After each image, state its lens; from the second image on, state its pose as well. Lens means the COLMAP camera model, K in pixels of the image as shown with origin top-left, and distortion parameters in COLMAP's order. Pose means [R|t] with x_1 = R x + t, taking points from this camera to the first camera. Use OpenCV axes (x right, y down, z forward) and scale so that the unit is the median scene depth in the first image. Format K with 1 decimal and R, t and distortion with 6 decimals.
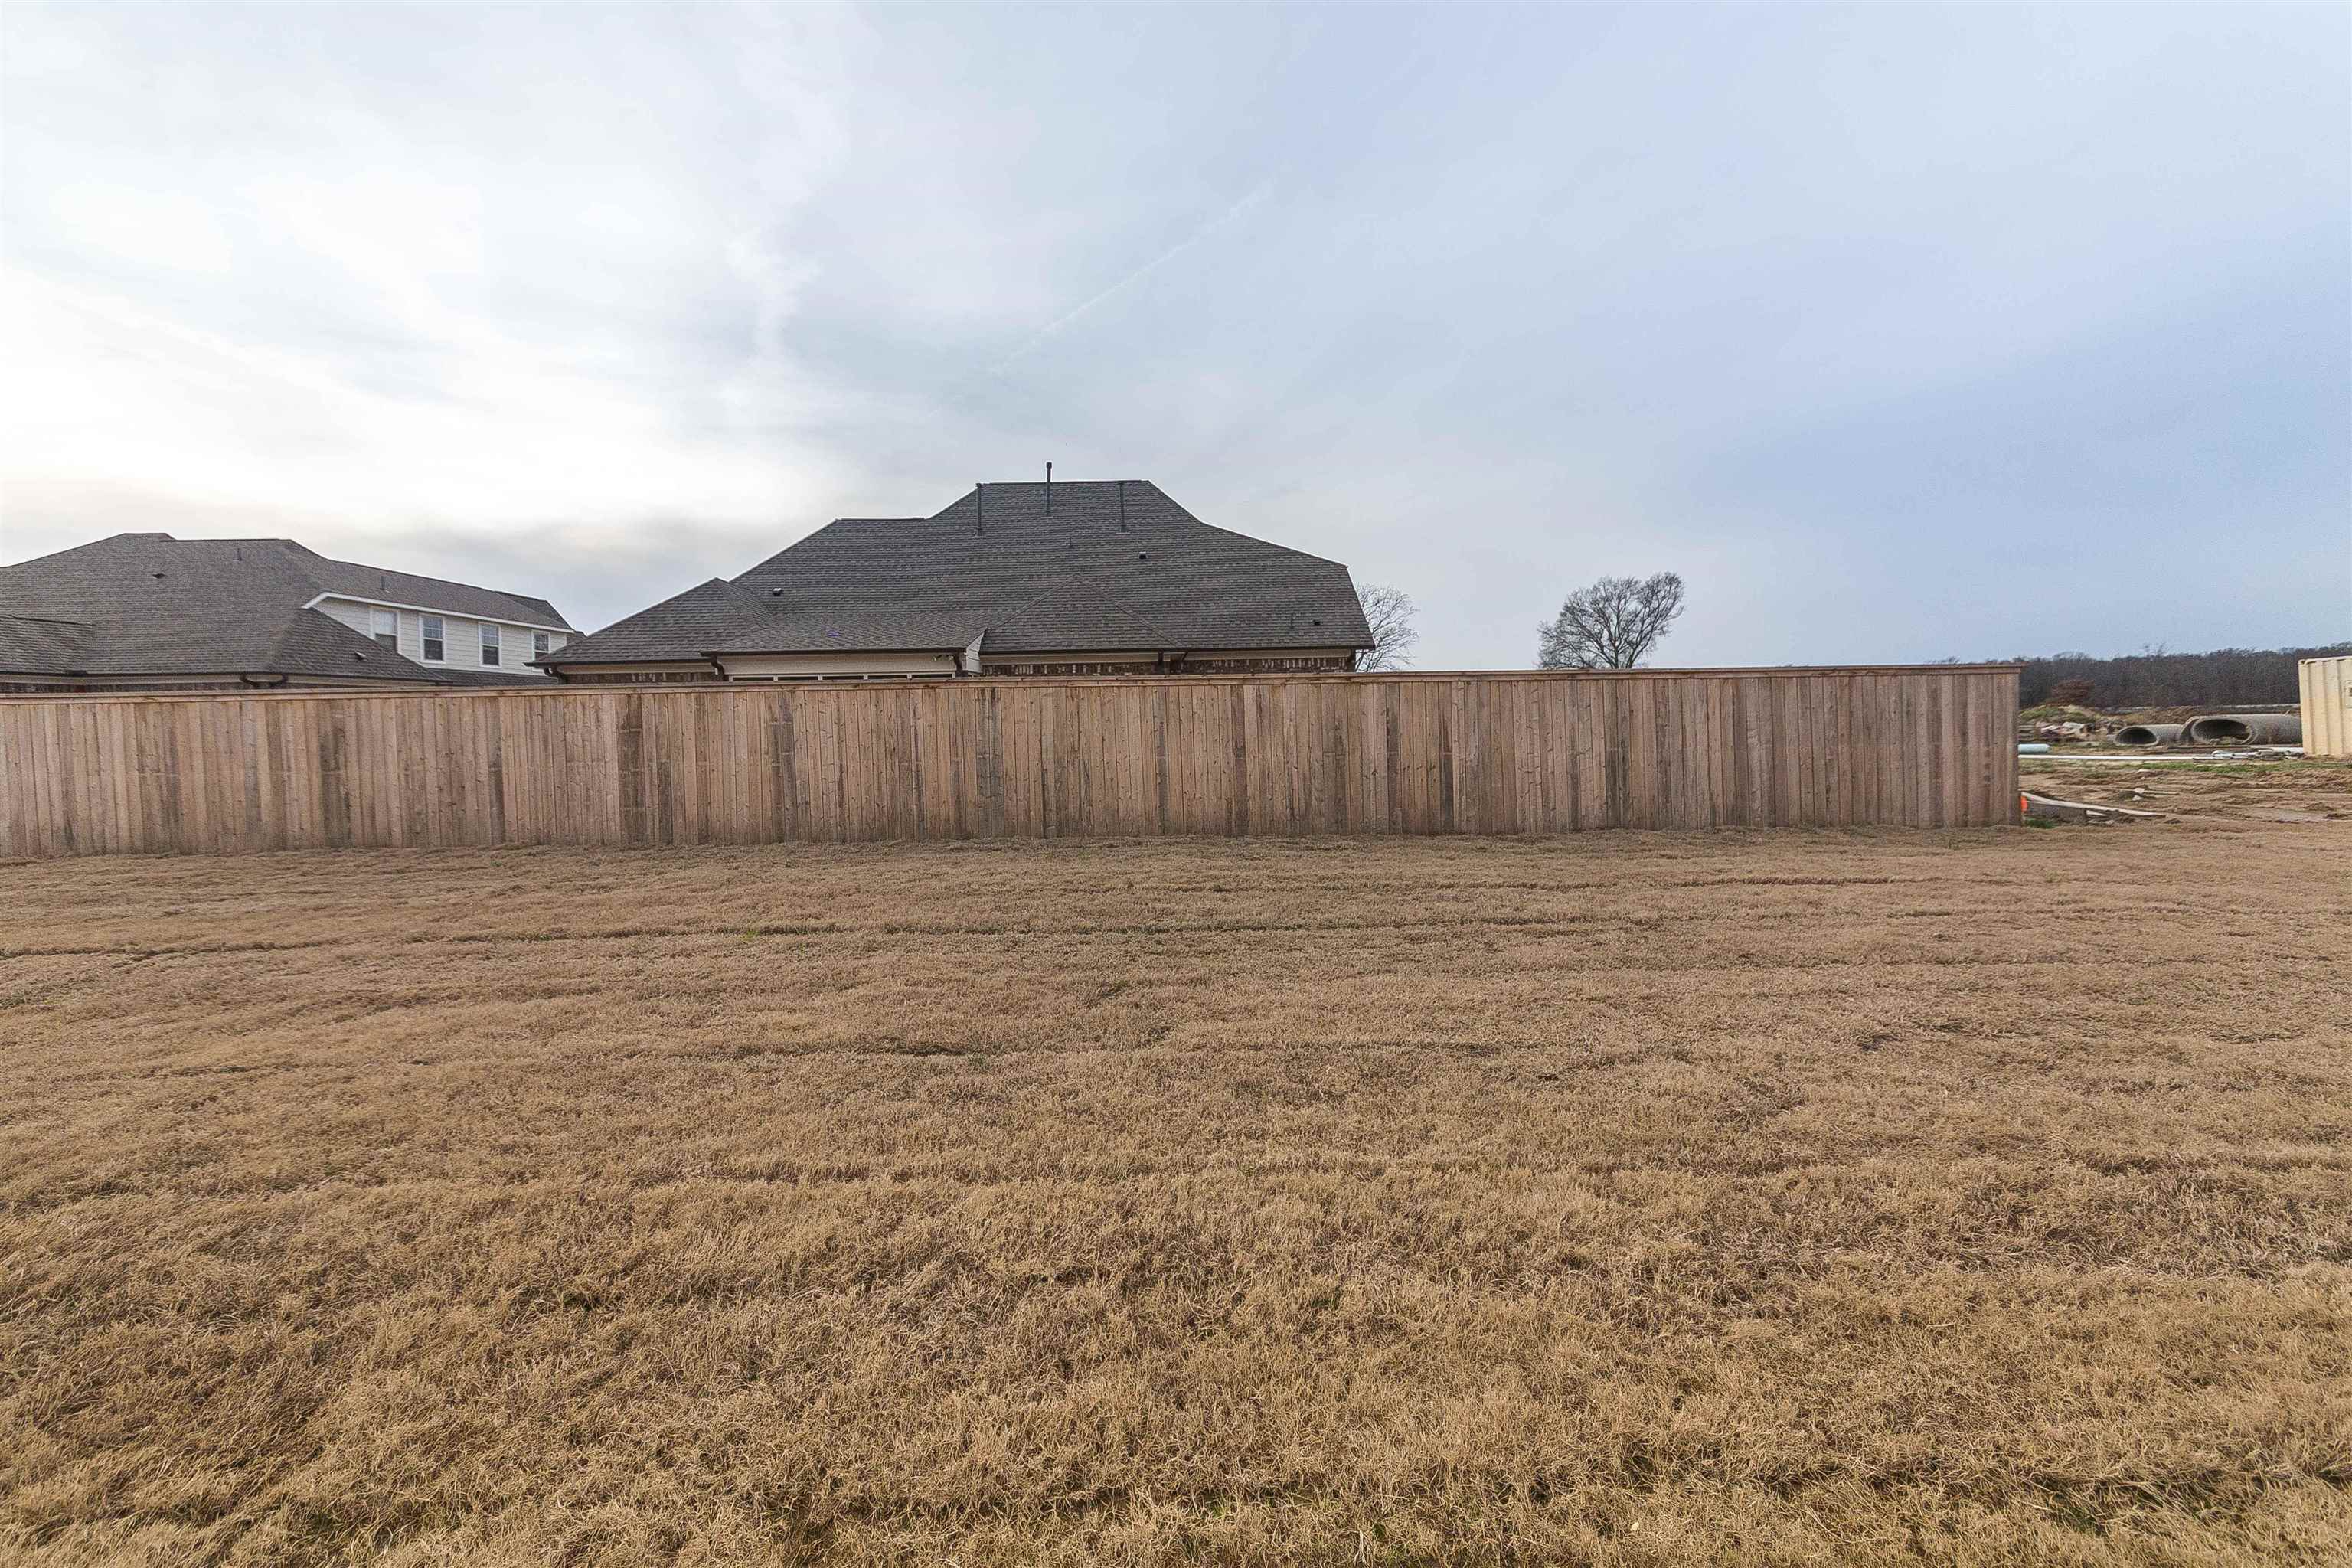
lens RADIAL K [[862.4, 0, 1144.7], [0, 862.4, 710.7], [0, 0, 1]] dist [-0.005514, 0.000386]
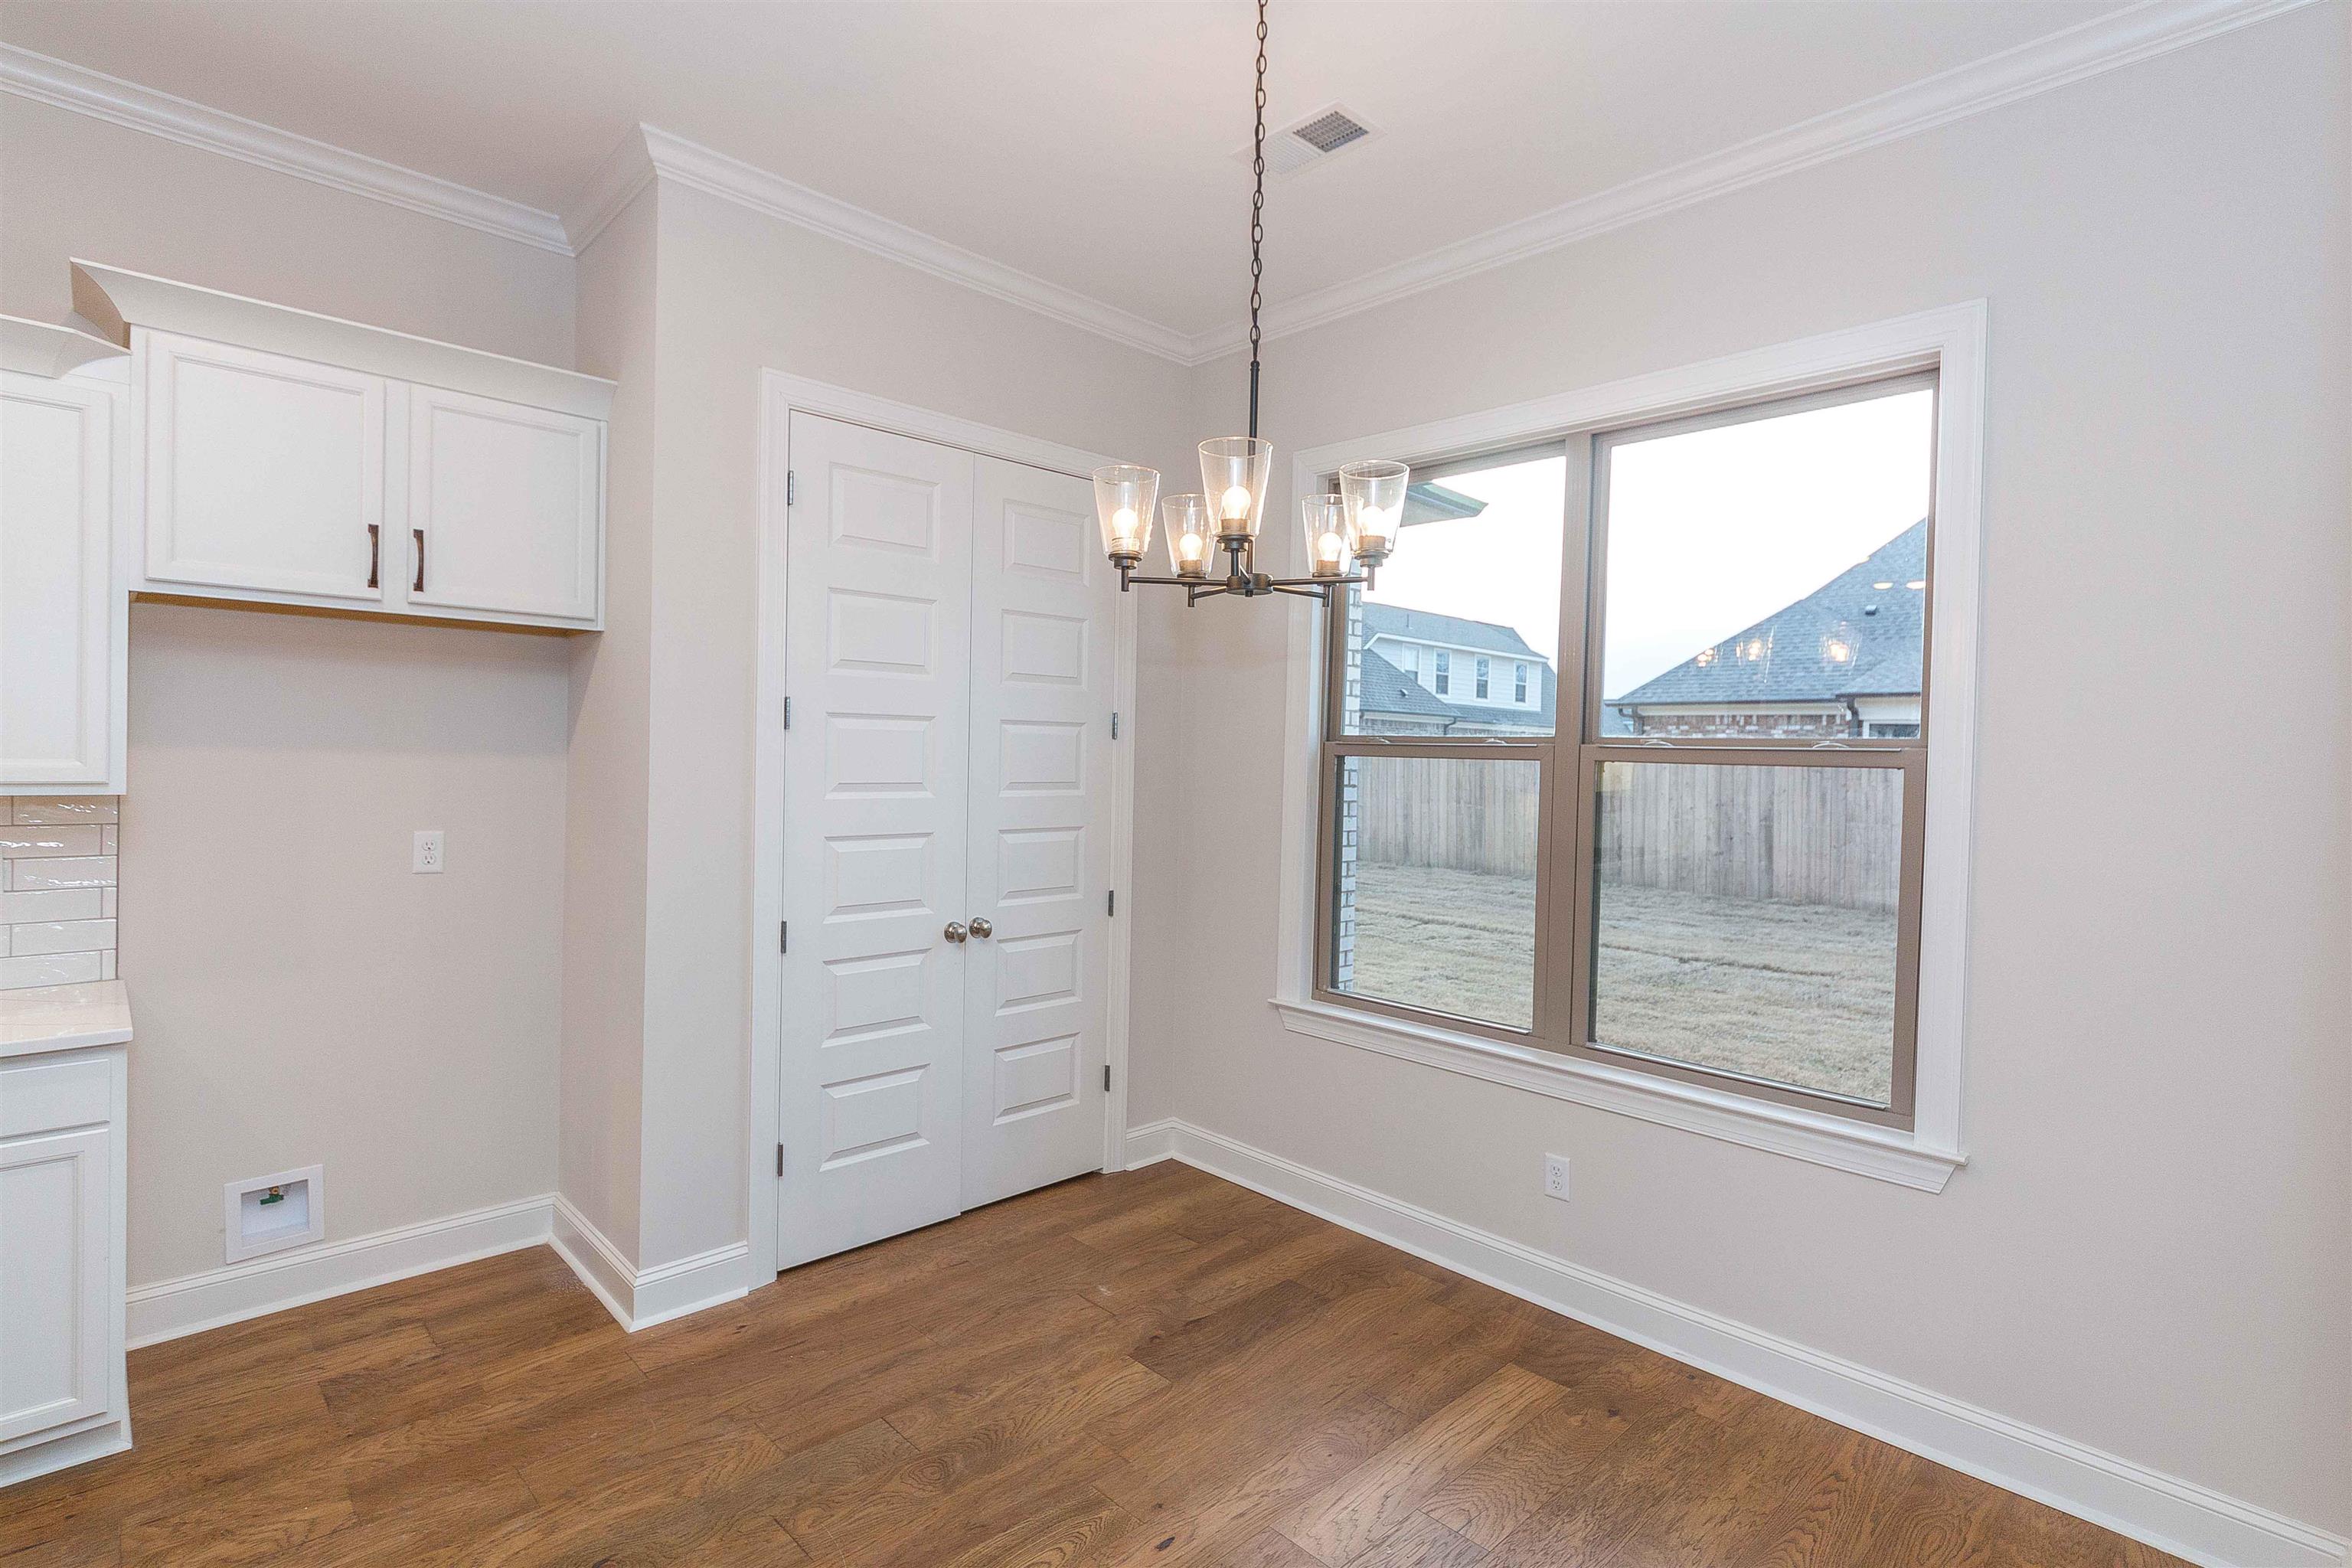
lens RADIAL K [[1104.3, 0, 1199.6], [0, 1104.3, 773.8], [0, 0, 1]] dist [-0.002430, -0.000287]
pose [[0.709100, 0.047034, -0.703537, -0.317710], [-0.028510, 0.998869, 0.038043, -0.019835], [0.704531, -0.006919, 0.709639, -0.378475]]
